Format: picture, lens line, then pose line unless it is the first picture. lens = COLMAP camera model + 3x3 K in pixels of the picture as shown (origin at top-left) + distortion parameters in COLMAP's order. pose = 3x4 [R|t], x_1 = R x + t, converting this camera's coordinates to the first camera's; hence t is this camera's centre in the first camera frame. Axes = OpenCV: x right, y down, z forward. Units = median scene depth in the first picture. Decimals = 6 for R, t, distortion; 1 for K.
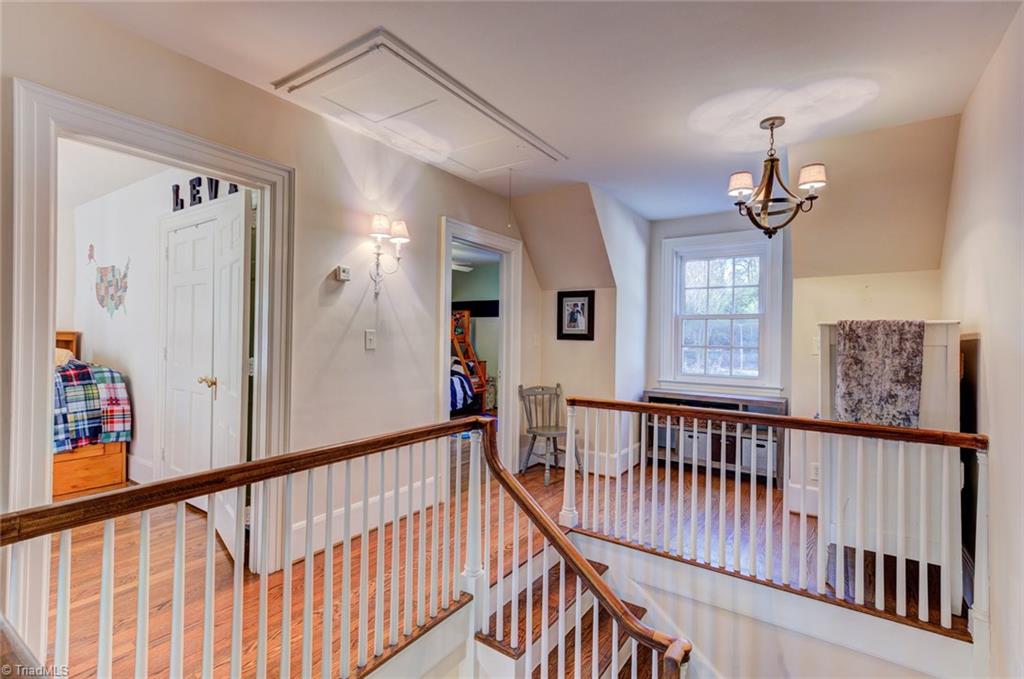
lens RADIAL K [[463.2, 0, 503.2], [0, 463.2, 335.0], [0, 0, 1]] dist [0.011812, 0.001014]
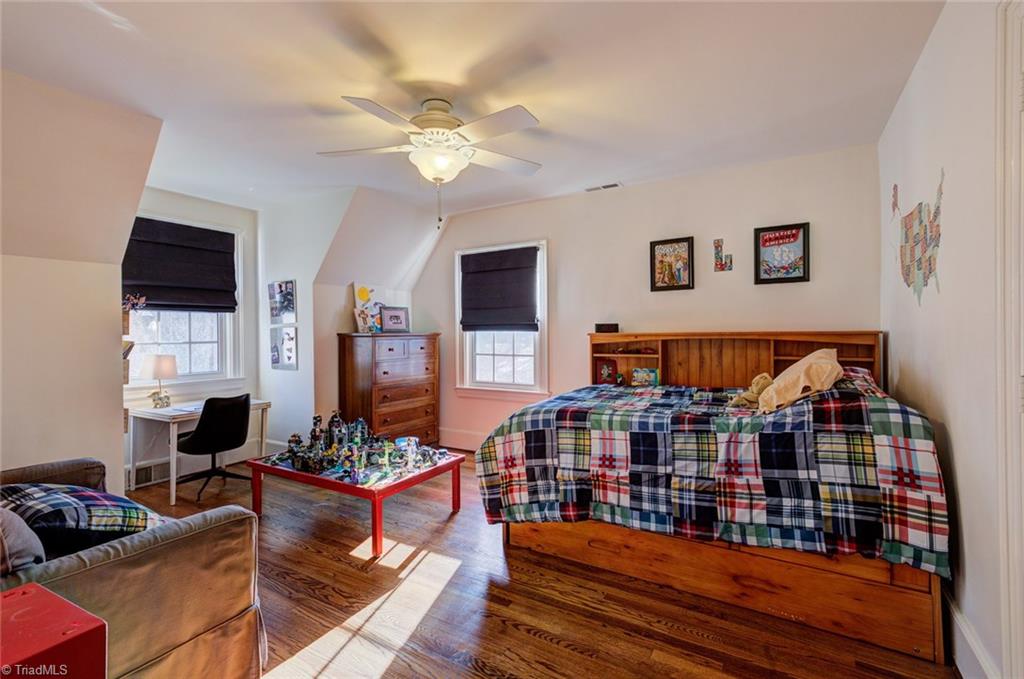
lens RADIAL K [[463.2, 0, 501.4], [0, 463.2, 334.2], [0, 0, 1]] dist [0.011812, 0.001014]
pose [[0.046337, -0.013946, -0.998829, -0.372026], [0.015995, 0.999785, -0.013218, -0.003079], [0.998798, -0.015363, 0.046550, 0.561124]]
